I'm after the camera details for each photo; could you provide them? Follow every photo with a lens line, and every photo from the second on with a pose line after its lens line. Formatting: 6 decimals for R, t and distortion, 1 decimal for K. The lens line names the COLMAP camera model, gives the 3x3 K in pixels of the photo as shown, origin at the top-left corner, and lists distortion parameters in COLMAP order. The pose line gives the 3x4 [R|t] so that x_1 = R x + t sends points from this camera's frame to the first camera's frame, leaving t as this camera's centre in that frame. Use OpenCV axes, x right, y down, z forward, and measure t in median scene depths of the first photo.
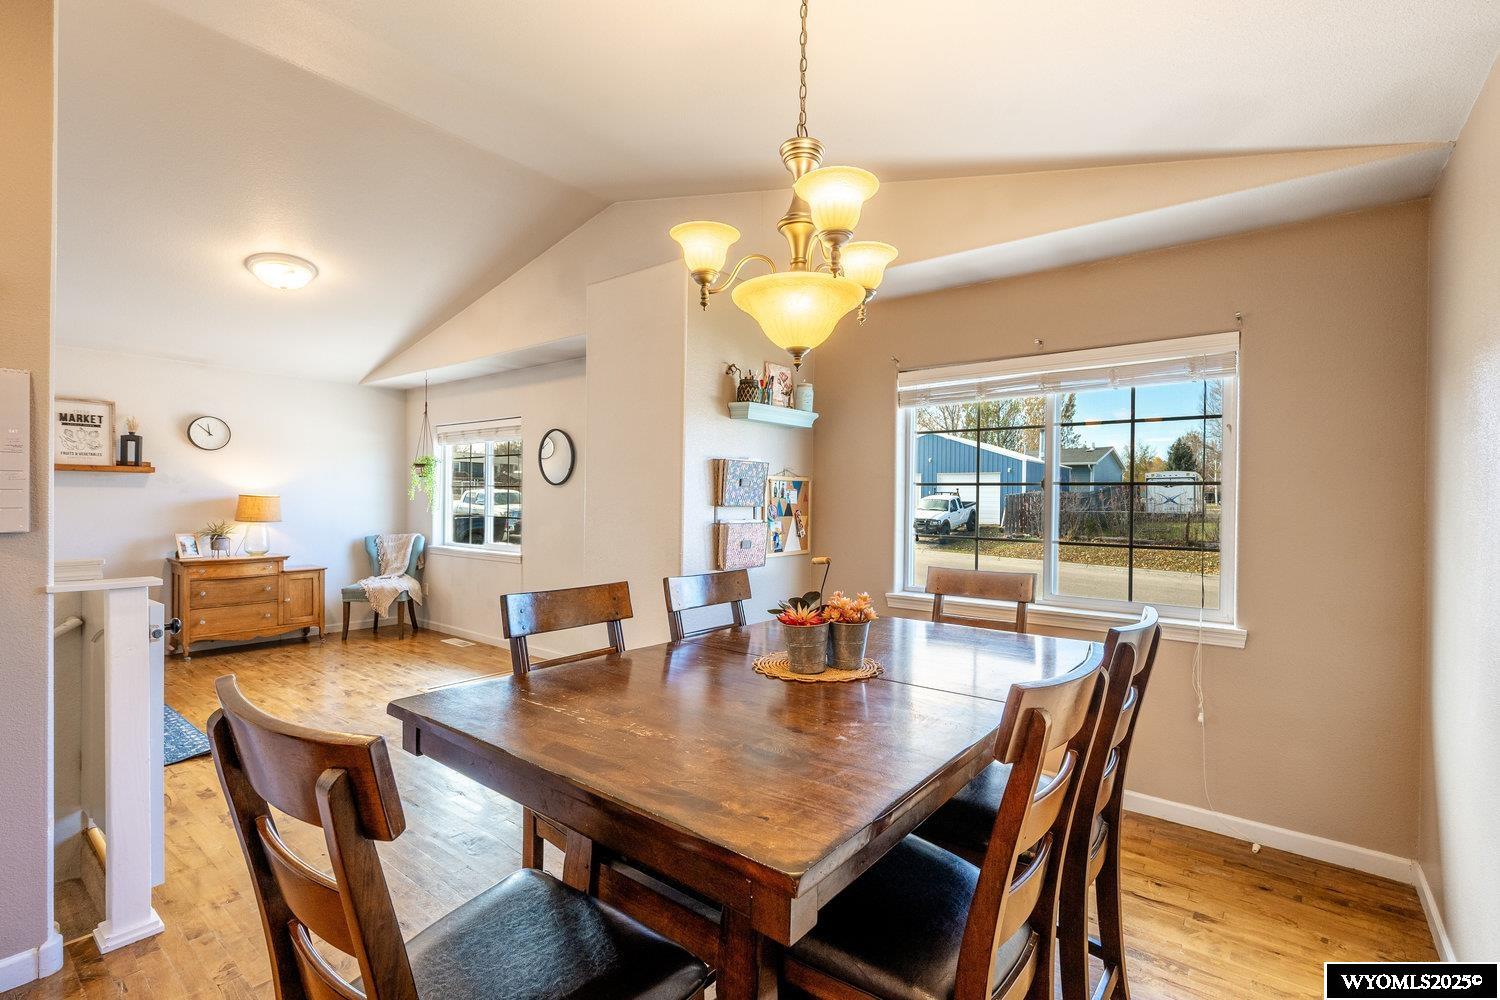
lens RADIAL K [[679.1, 0, 750.0], [0, 679.1, 500.0], [0, 0, 1]] dist [0.000112, -0.000045]
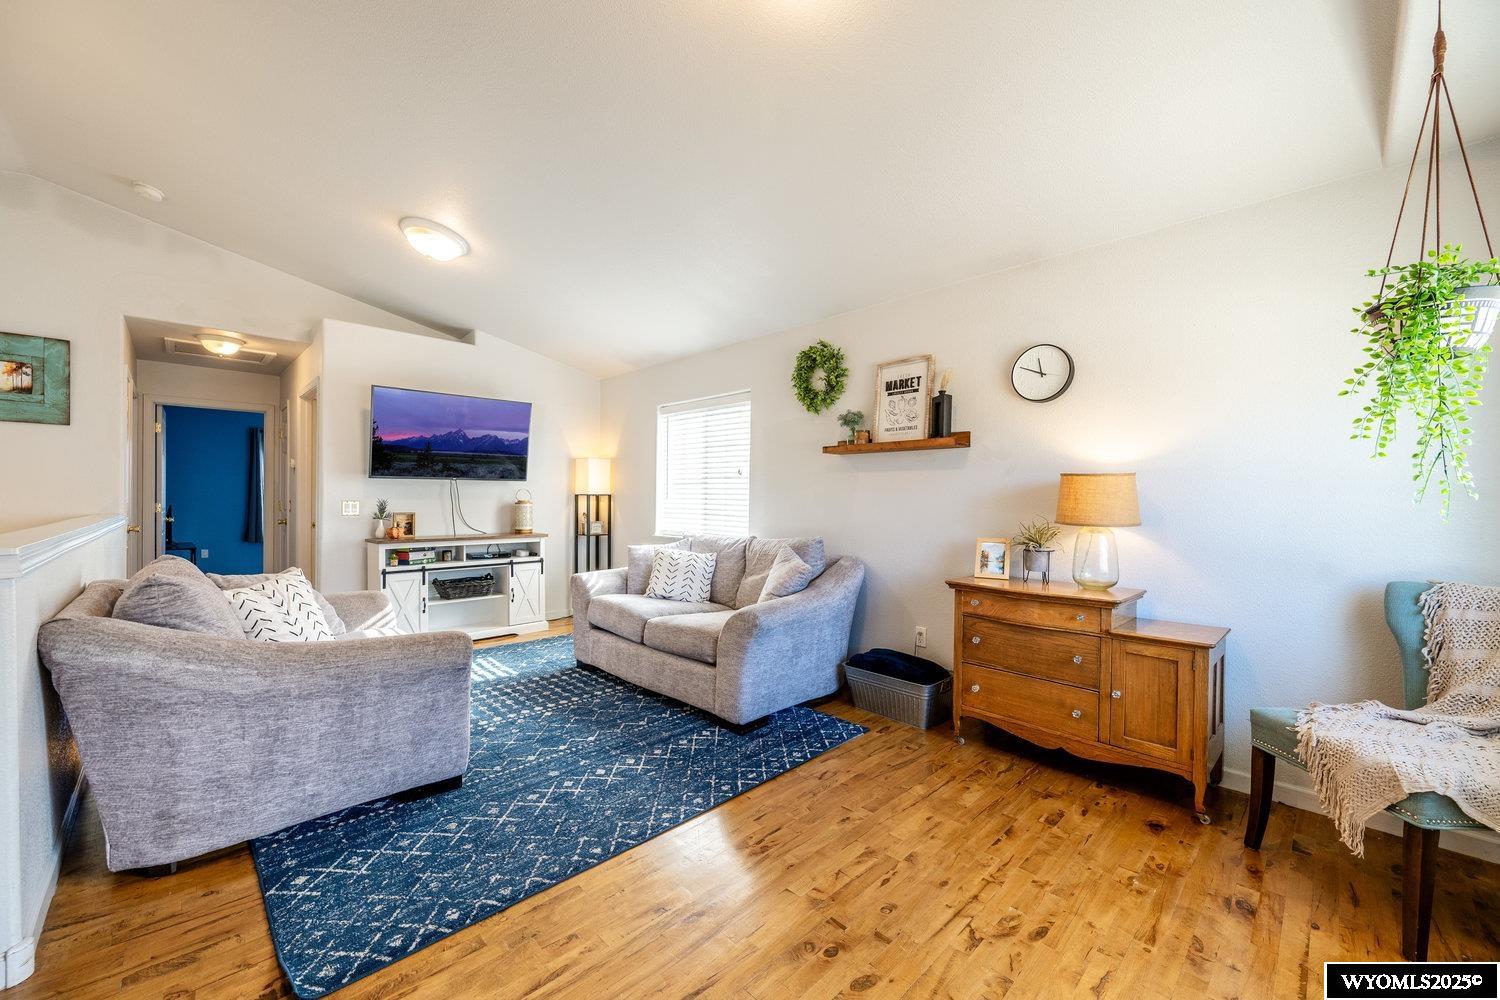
lens RADIAL K [[588.0, 0, 750.0], [0, 588.0, 500.0], [0, 0, 1]] dist [-0.001500, -0.000250]
pose [[-0.121685, -0.001923, -0.992567, -0.262294], [-0.004710, 0.999988, -0.001360, 0.015683], [0.992558, 0.004510, -0.121692, 0.842092]]
